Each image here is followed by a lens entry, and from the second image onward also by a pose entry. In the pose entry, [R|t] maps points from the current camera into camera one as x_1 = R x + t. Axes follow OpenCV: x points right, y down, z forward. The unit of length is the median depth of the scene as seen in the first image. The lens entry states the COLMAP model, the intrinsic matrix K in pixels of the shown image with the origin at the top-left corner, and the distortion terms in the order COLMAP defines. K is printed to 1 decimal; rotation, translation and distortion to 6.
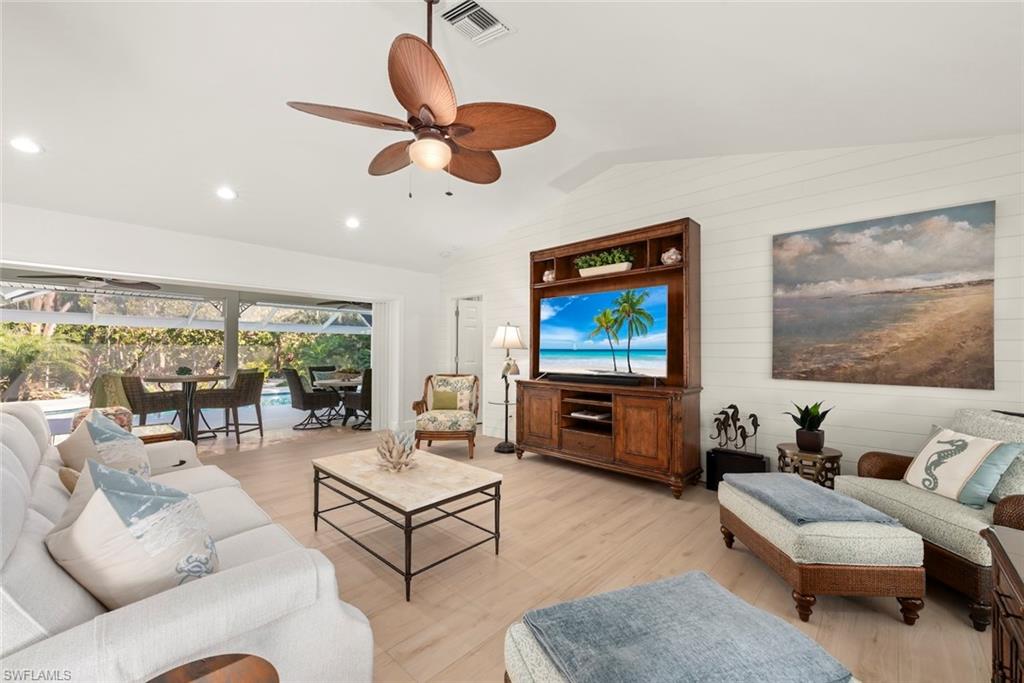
lens RADIAL K [[403.8, 0, 516.3], [0, 403.8, 347.9], [0, 0, 1]] dist [0.000561, 0.000159]
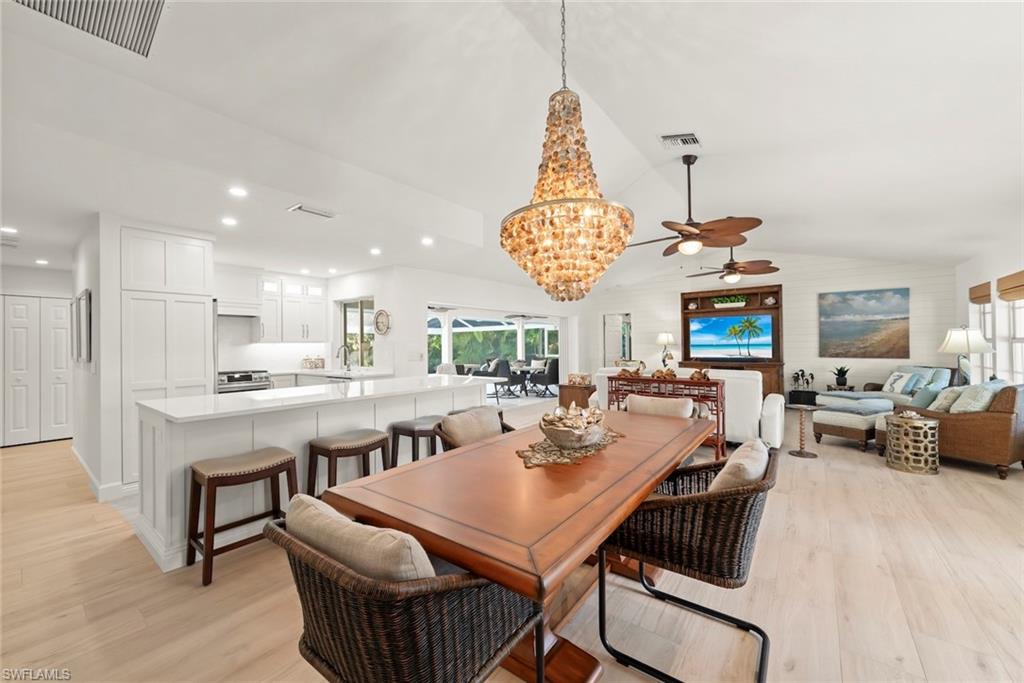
lens RADIAL K [[391.0, 0, 513.3], [0, 391.0, 342.7], [0, 0, 1]] dist [-0.001543, -0.000302]
pose [[0.995264, -0.013826, 0.096220, -1.221301], [0.013604, 0.999903, 0.002953, -0.032838], [-0.096252, -0.001630, 0.995356, -0.960675]]
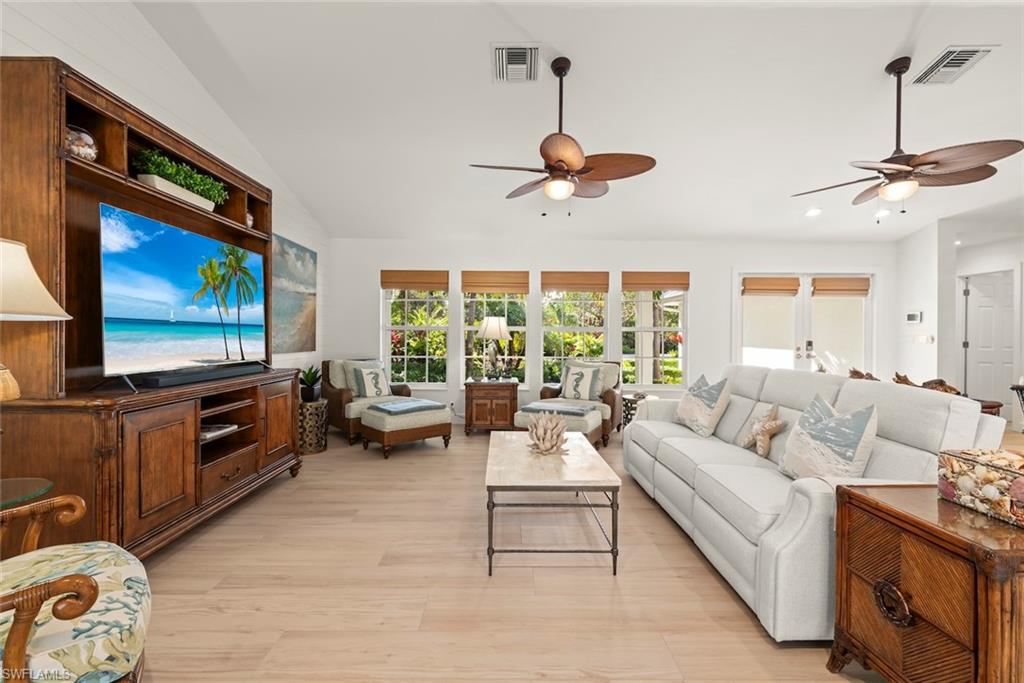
lens RADIAL K [[444.9, 0, 508.8], [0, 444.9, 334.5], [0, 0, 1]] dist [-0.001768, -0.000231]
pose [[-0.696052, -0.001627, 0.717990, -0.722334], [-0.010804, 0.999908, -0.008208, 0.024064], [-0.717910, -0.013470, -0.696005, 1.321069]]
